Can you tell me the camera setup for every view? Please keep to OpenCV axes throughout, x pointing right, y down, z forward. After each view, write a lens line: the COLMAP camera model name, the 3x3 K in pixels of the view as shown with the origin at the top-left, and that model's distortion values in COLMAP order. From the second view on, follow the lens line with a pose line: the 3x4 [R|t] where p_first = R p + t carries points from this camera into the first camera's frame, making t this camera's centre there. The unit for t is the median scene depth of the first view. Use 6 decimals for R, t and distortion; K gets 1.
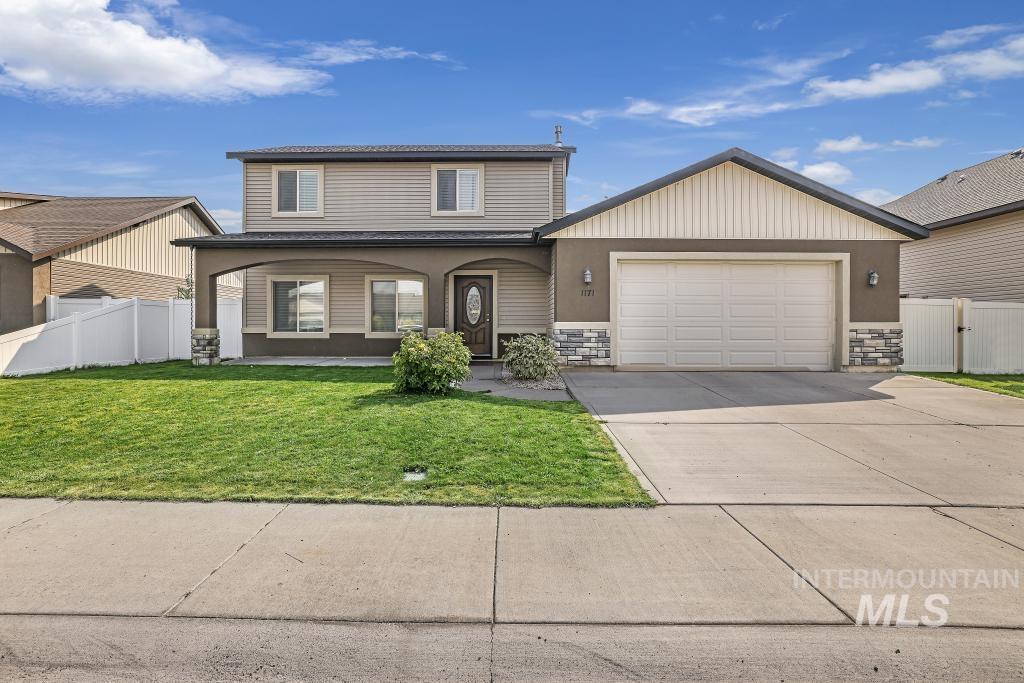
lens RADIAL K [[492.3, 0, 502.8], [0, 492.3, 327.0], [0, 0, 1]] dist [-0.043139, 0.023120]
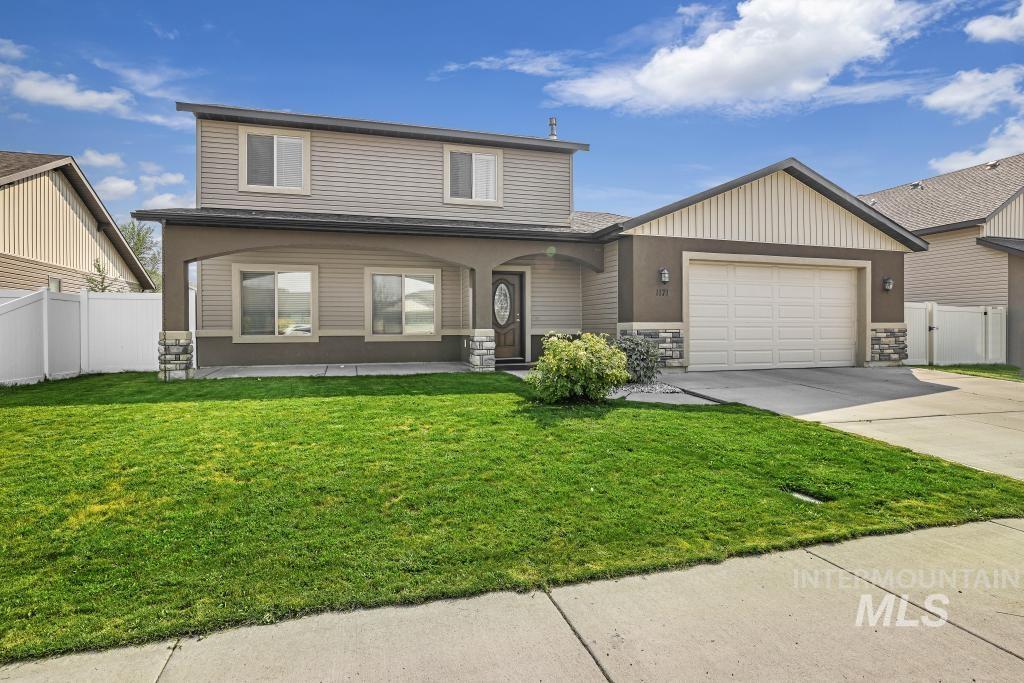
lens RADIAL K [[508.4, 0, 485.4], [0, 508.4, 326.9], [0, 0, 1]] dist [-0.042022, 0.025455]
pose [[0.958454, -0.002708, 0.285233, -0.379294], [0.003312, 0.999993, -0.001634, -0.000595], [-0.285227, 0.002511, 0.958457, 0.115559]]
